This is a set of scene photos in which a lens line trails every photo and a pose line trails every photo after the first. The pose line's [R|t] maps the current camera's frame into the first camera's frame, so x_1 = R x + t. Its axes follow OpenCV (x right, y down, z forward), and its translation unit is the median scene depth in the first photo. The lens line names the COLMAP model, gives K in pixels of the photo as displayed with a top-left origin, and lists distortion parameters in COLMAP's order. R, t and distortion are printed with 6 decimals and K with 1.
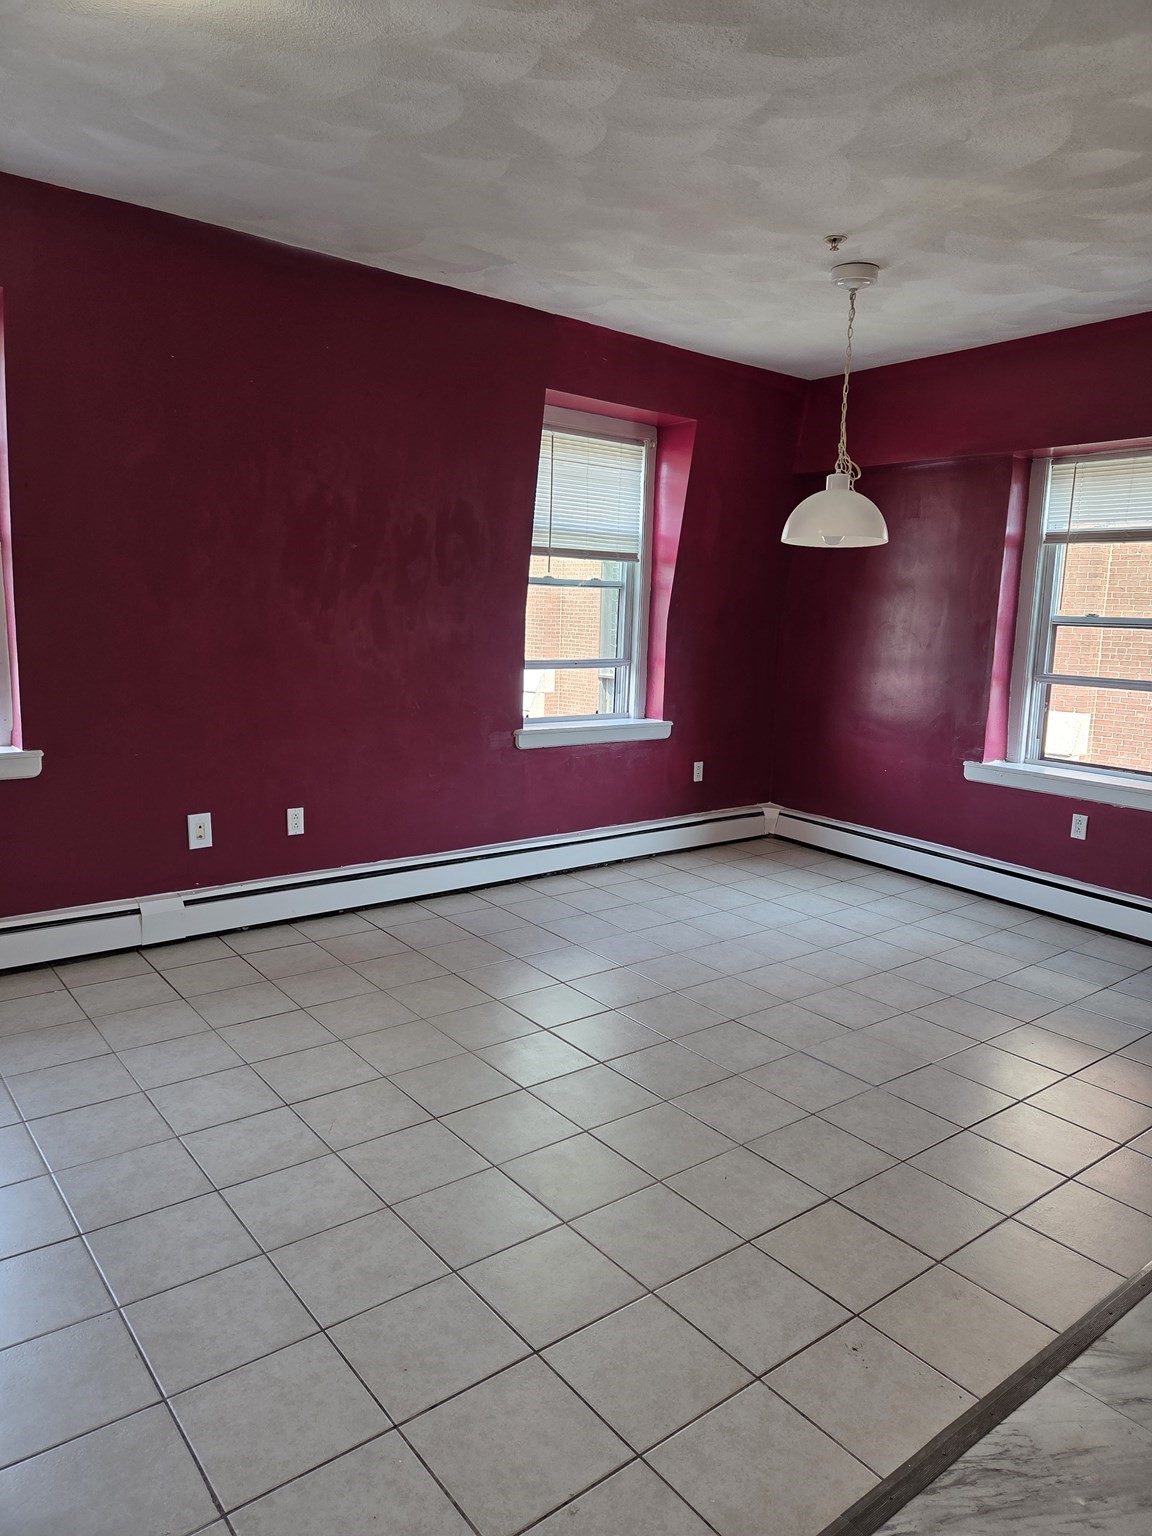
lens RADIAL K [[1032.0, 0, 576.0], [0, 1032.0, 768.0], [0, 0, 1]] dist [0.078075, -0.057334]
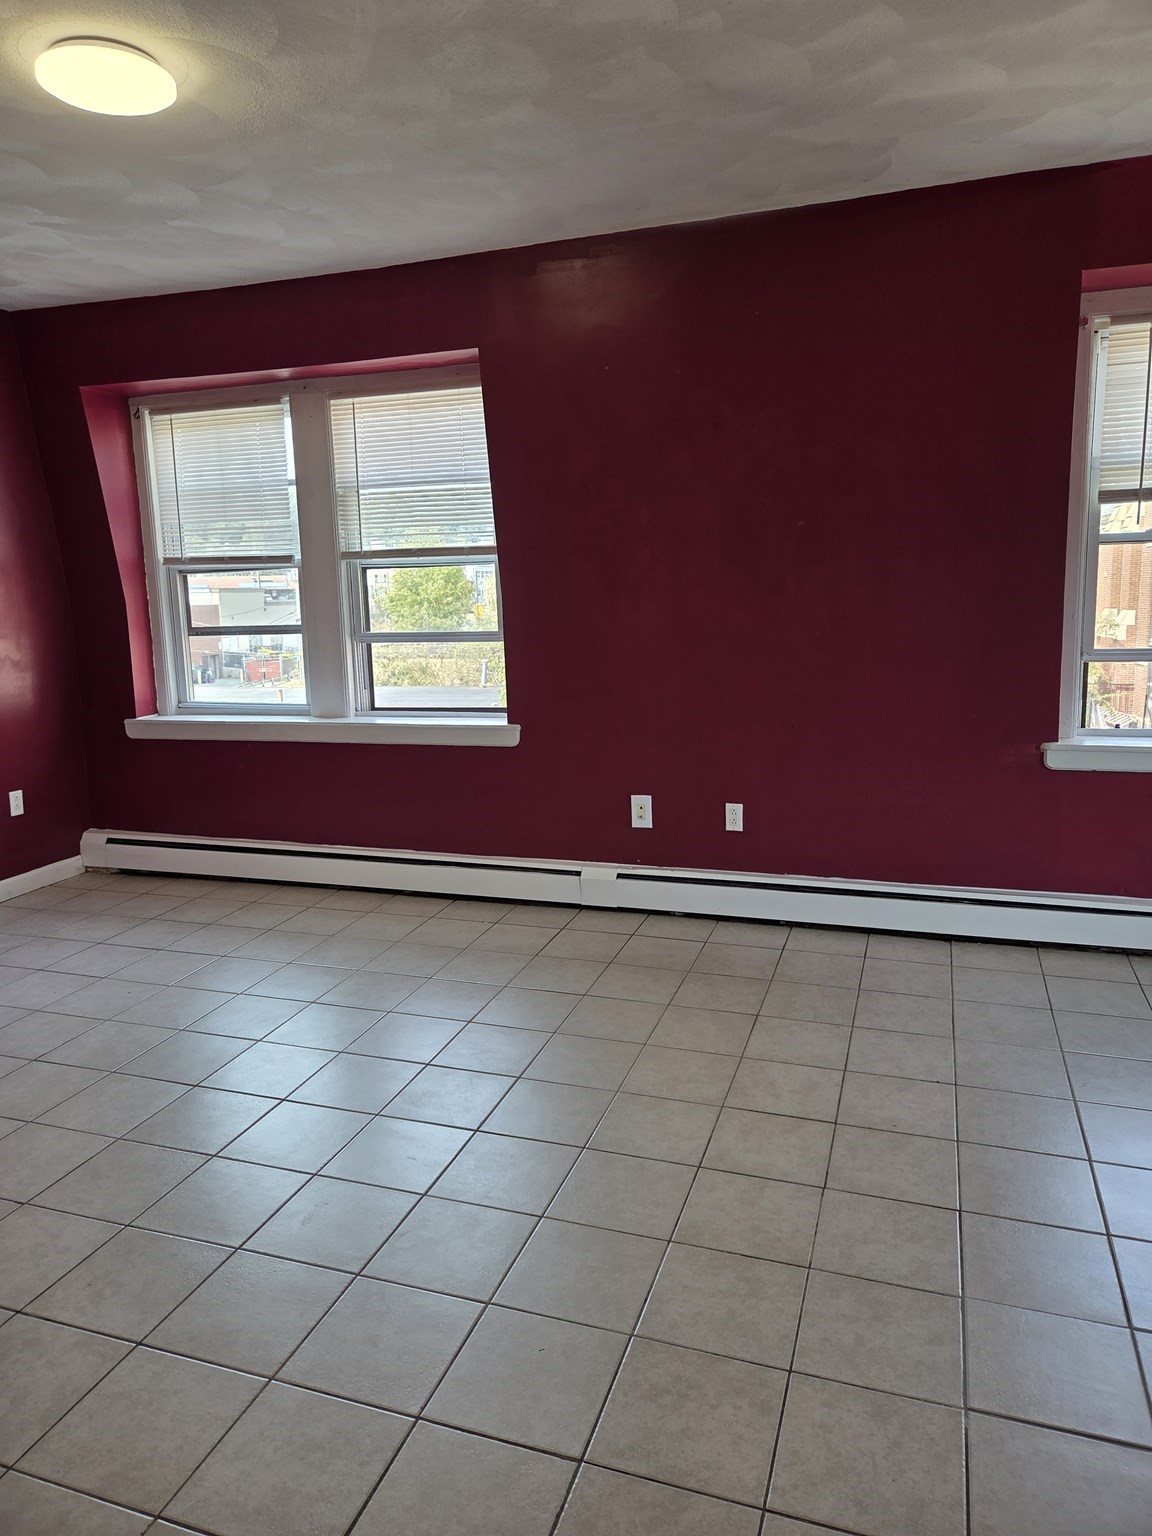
lens RADIAL K [[1028.5, 0, 580.1], [0, 1028.5, 749.8], [0, 0, 1]] dist [0.065294, -0.056398]
pose [[0.526243, 0.087445, -0.845826, 0.486805], [-0.089417, 0.994874, 0.047222, -0.045817], [0.845620, 0.050781, 0.531365, 0.391376]]
